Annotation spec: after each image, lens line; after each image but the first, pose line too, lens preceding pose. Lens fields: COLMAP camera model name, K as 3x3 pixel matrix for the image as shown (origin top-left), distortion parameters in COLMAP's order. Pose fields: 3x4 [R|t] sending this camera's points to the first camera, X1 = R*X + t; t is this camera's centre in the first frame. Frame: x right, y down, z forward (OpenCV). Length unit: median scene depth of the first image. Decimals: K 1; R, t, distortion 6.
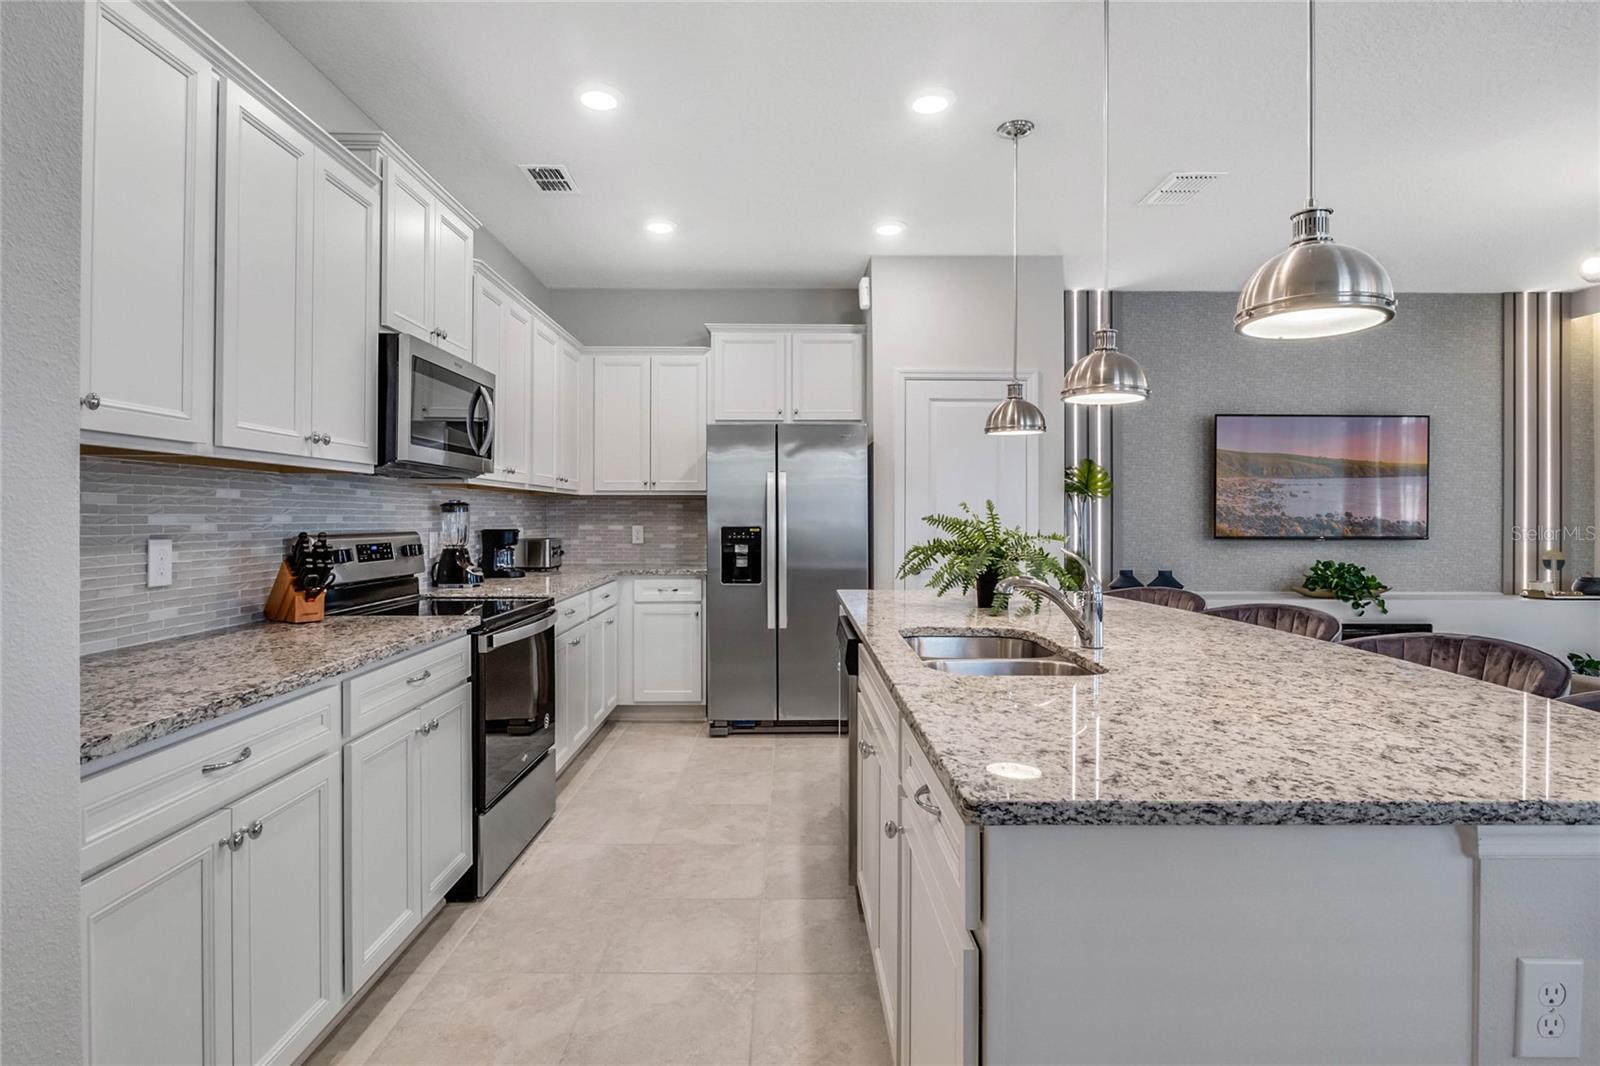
lens RADIAL K [[853.3, 0, 800.0], [0, 853.3, 533.0], [0, 0, 1]] dist [0.003243, 0.000226]
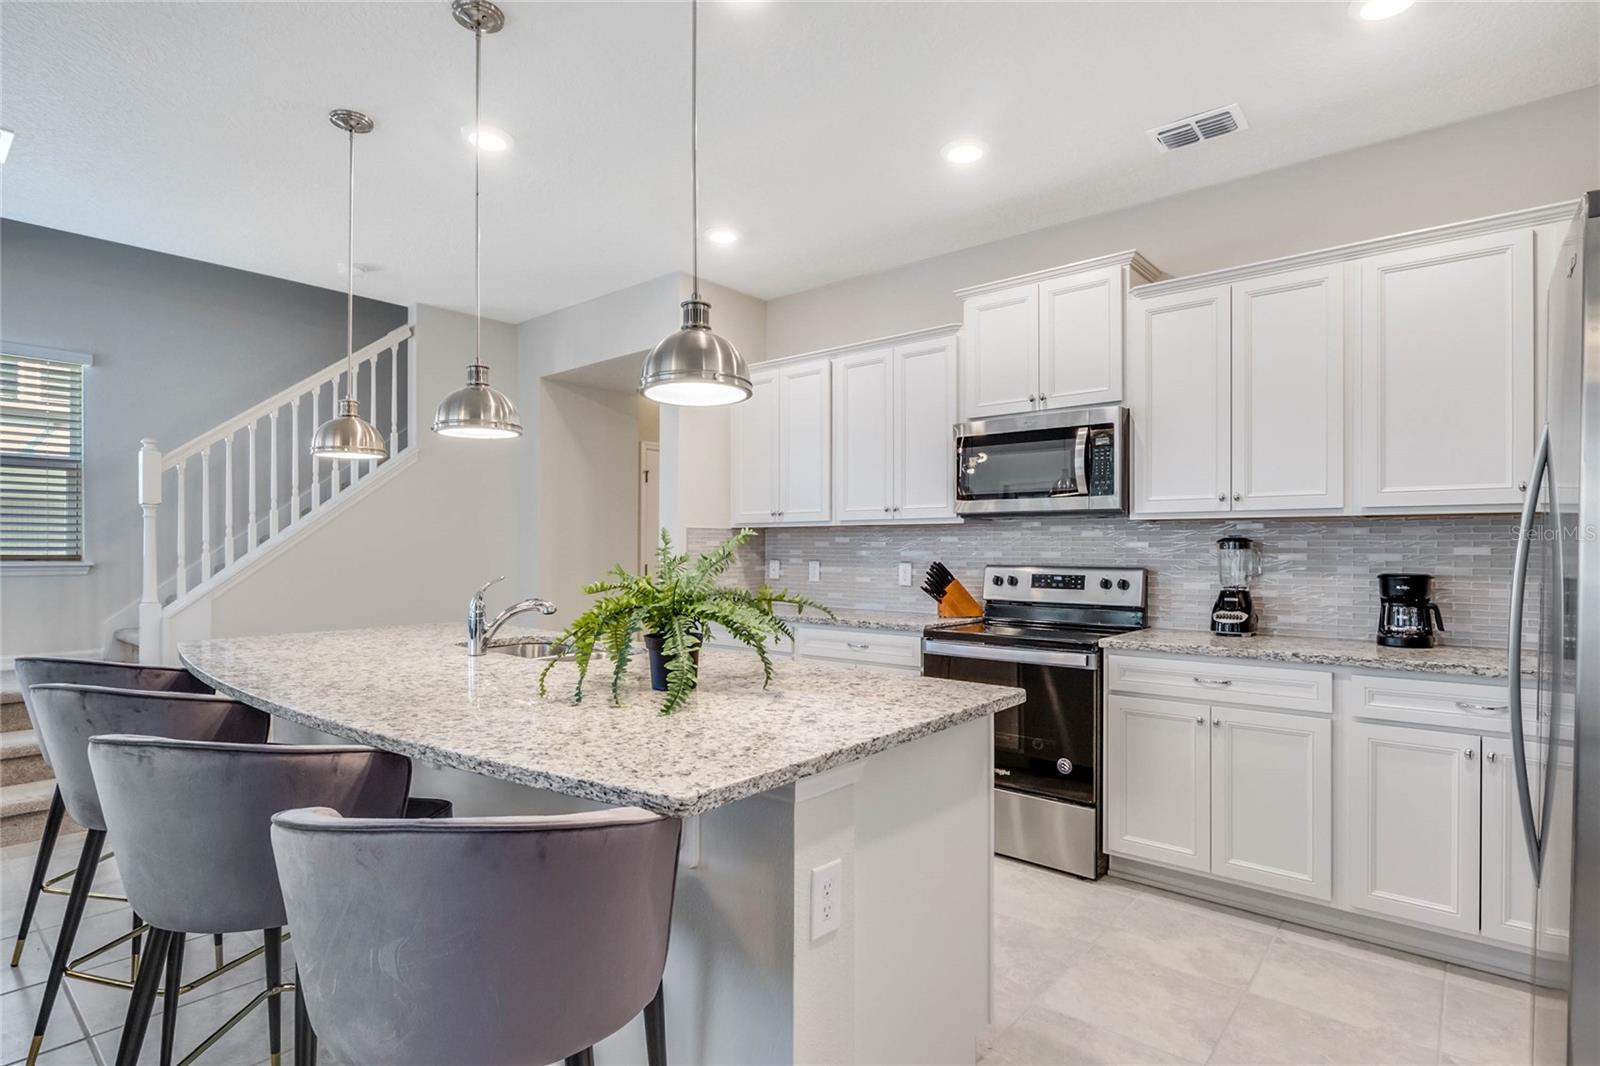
lens RADIAL K [[800.6, 0, 800.0], [0, 800.6, 533.0], [0, 0, 1]] dist [0.000977, 0.000388]
pose [[-0.653025, -0.008680, -0.757287, 0.634264], [-0.009464, 0.999950, -0.003300, -0.041462], [0.757277, 0.005012, -0.653074, 1.491629]]
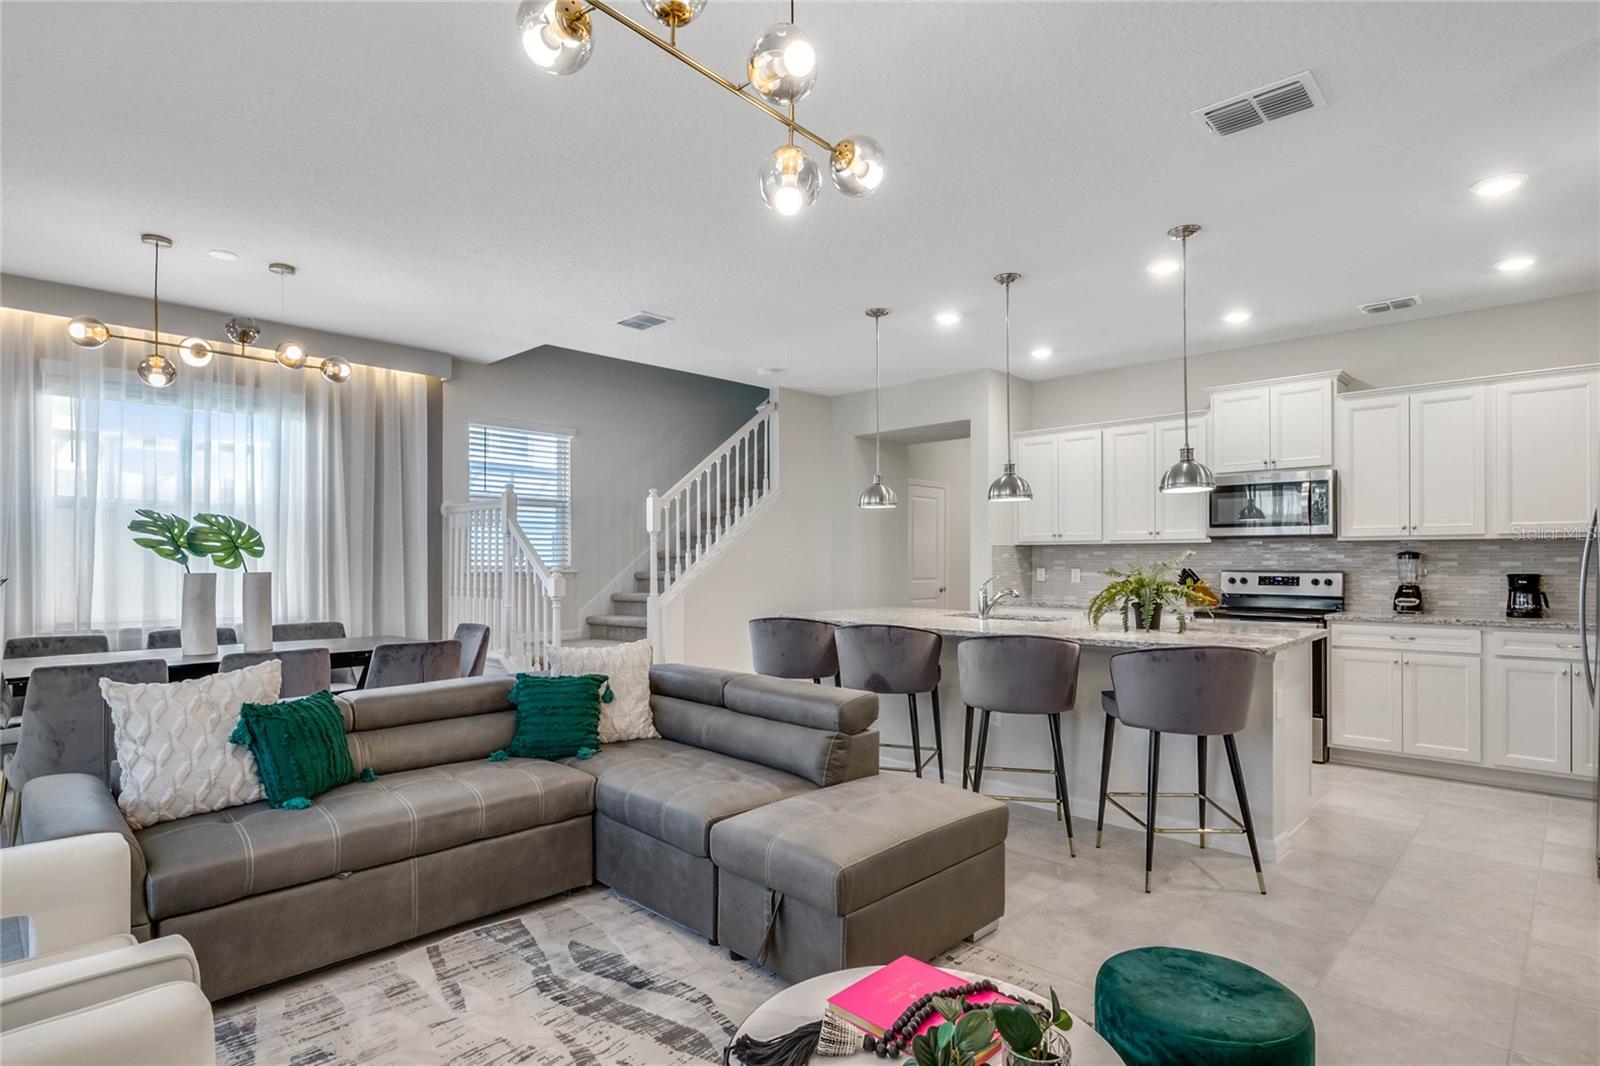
lens RADIAL K [[811.5, 0, 800.8], [0, 811.5, 545.8], [0, 0, 1]] dist [0.000932, -0.000213]
pose [[-0.702745, -0.003042, -0.711435, 1.524823], [-0.004750, 0.999989, 0.000416, -0.051164], [0.711426, 0.003672, -0.702752, 1.522356]]
